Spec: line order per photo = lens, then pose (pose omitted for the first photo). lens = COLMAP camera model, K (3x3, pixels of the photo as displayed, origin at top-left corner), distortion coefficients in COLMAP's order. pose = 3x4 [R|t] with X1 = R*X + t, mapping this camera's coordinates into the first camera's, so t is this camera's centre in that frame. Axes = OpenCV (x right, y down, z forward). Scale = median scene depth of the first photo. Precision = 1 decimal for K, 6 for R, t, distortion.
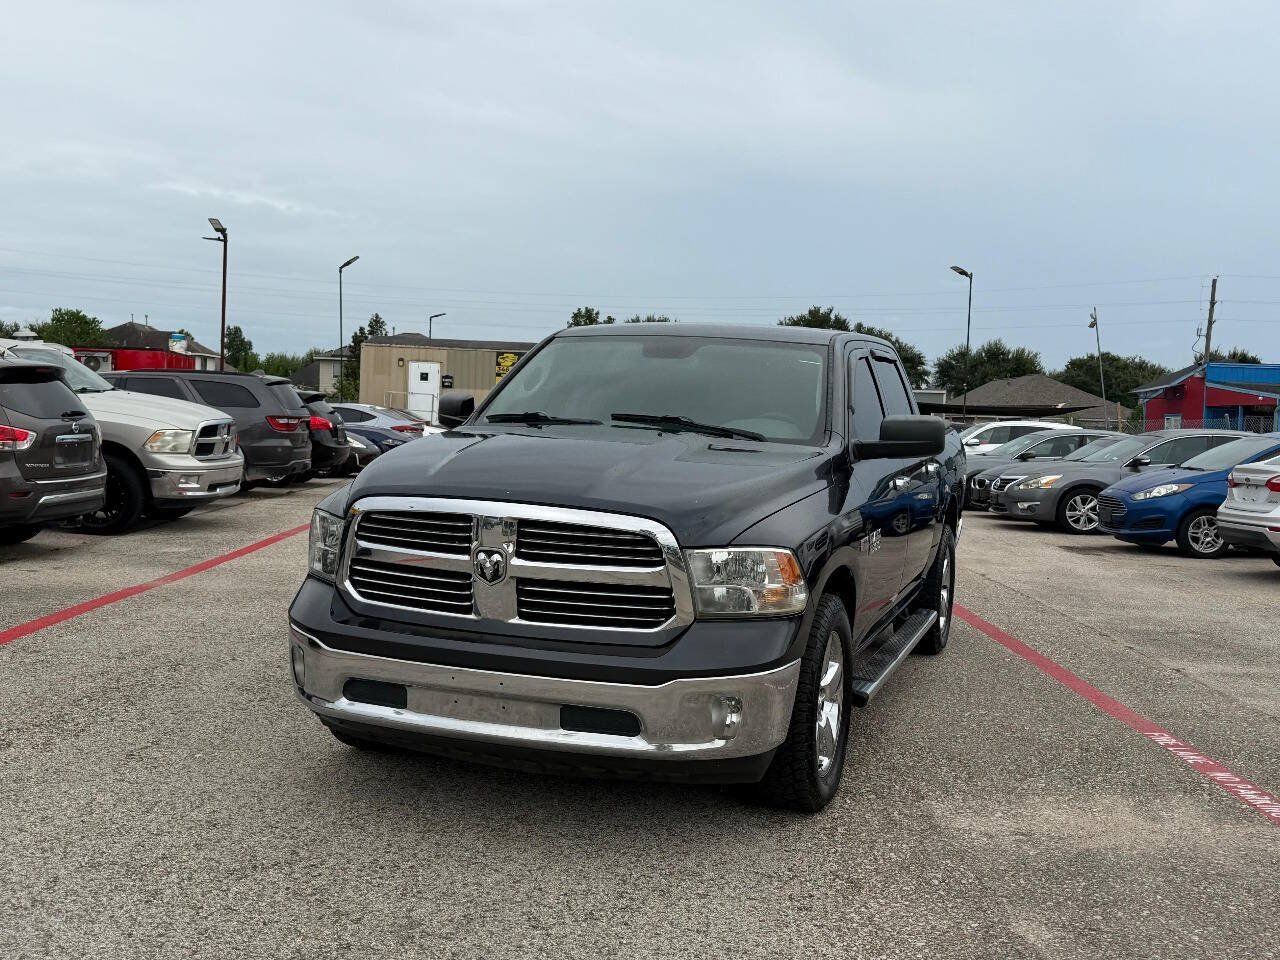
lens RADIAL K [[1351.9, 0, 640.3], [0, 1351.9, 494.6], [0, 0, 1]] dist [0.213081, -0.504098]
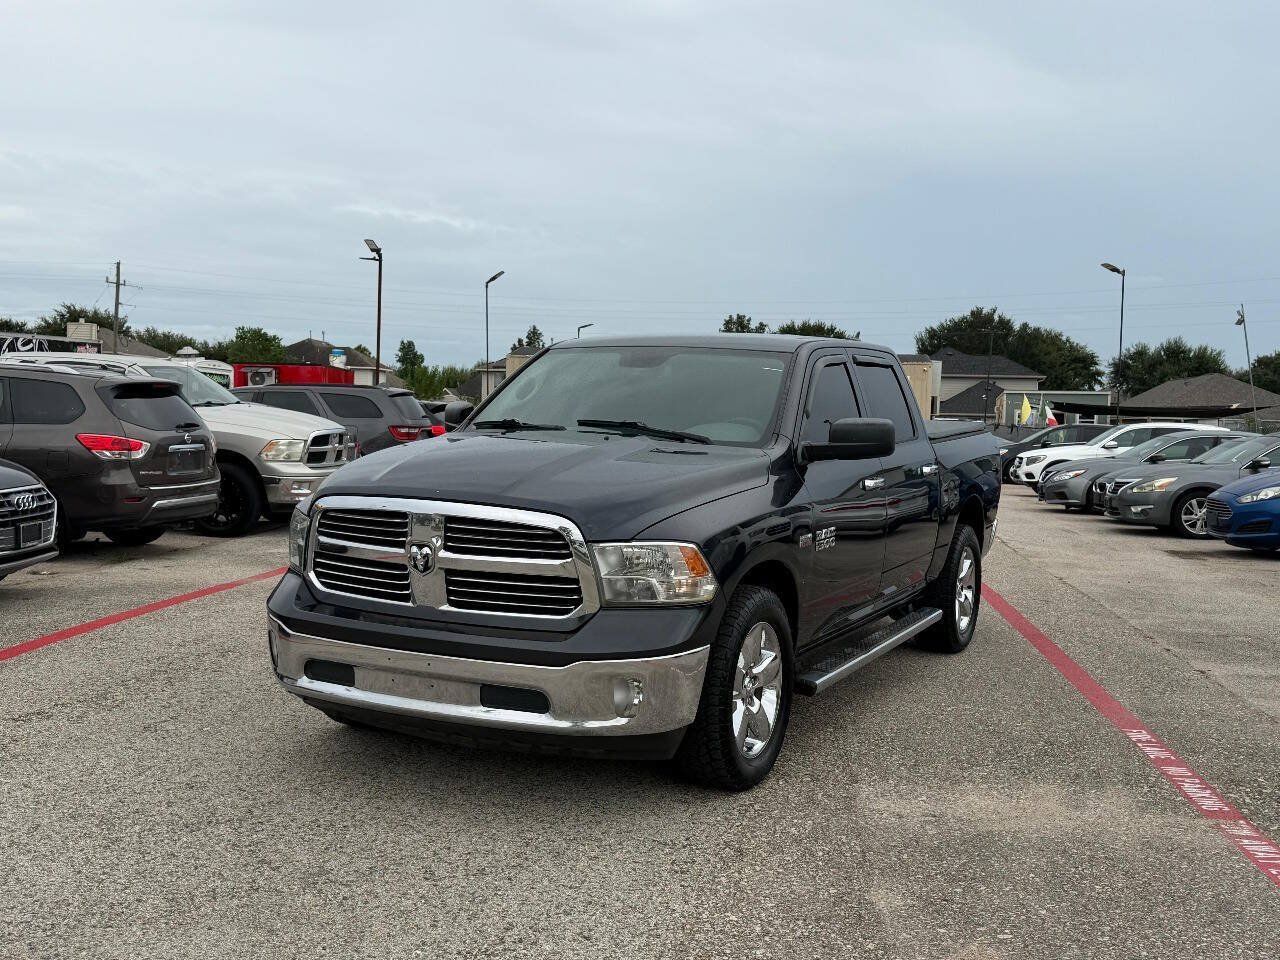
lens RADIAL K [[1352.8, 0, 625.9], [0, 1352.8, 491.0], [0, 0, 1]] dist [0.206569, -0.477797]
pose [[0.991019, -0.003613, -0.133671, 0.109434], [0.002587, 0.999966, -0.007850, 0.003713], [0.133695, 0.007434, 0.990995, -0.042139]]
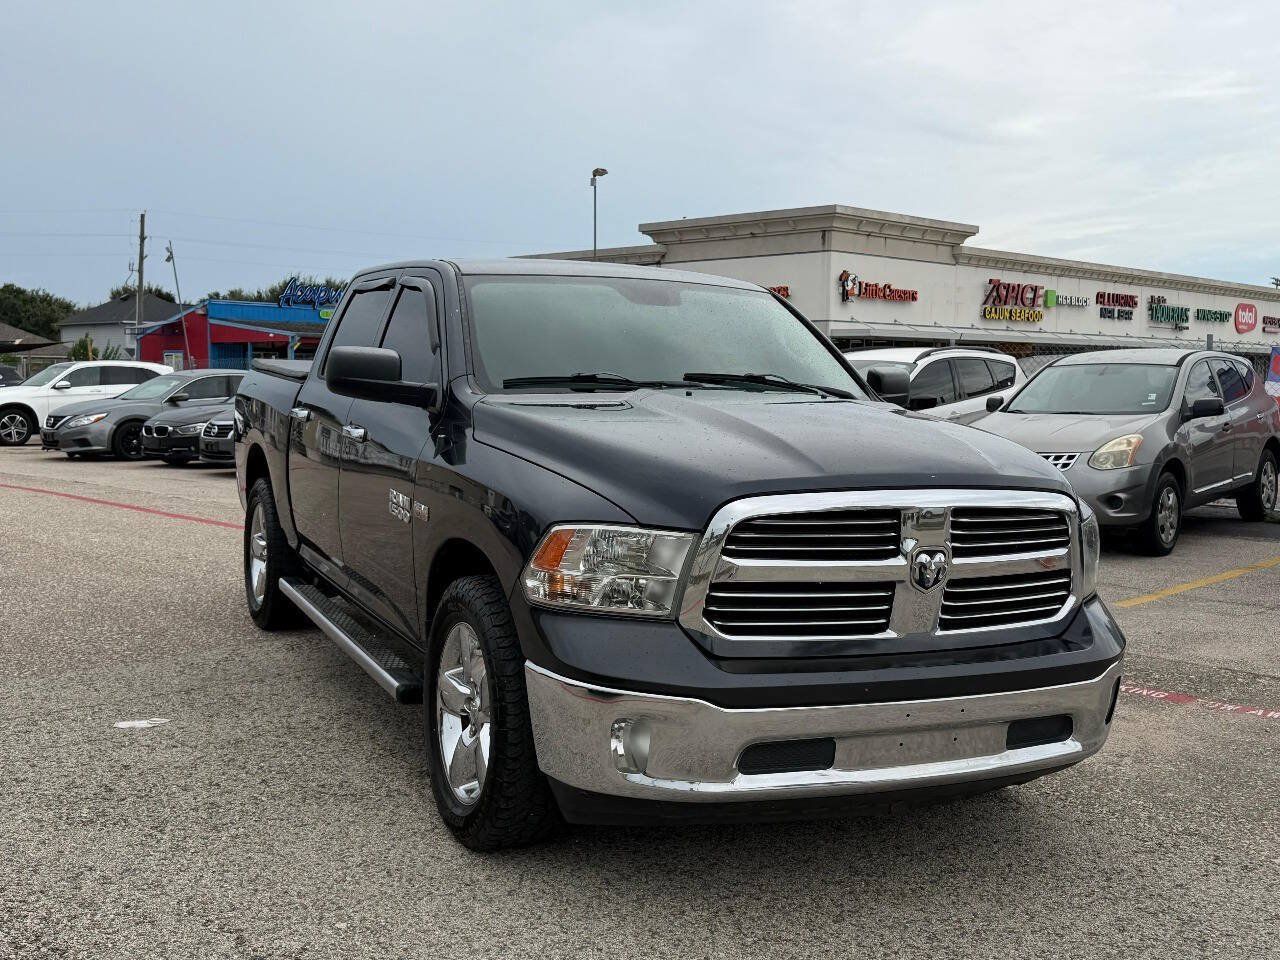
lens RADIAL K [[1351.9, 0, 640.3], [0, 1351.9, 494.6], [0, 0, 1]] dist [0.213081, -0.504098]
pose [[0.706736, -0.086829, 0.702128, -0.428492], [0.053409, 0.996156, 0.069431, -0.030544], [-0.705458, -0.011570, 0.708657, 0.295275]]
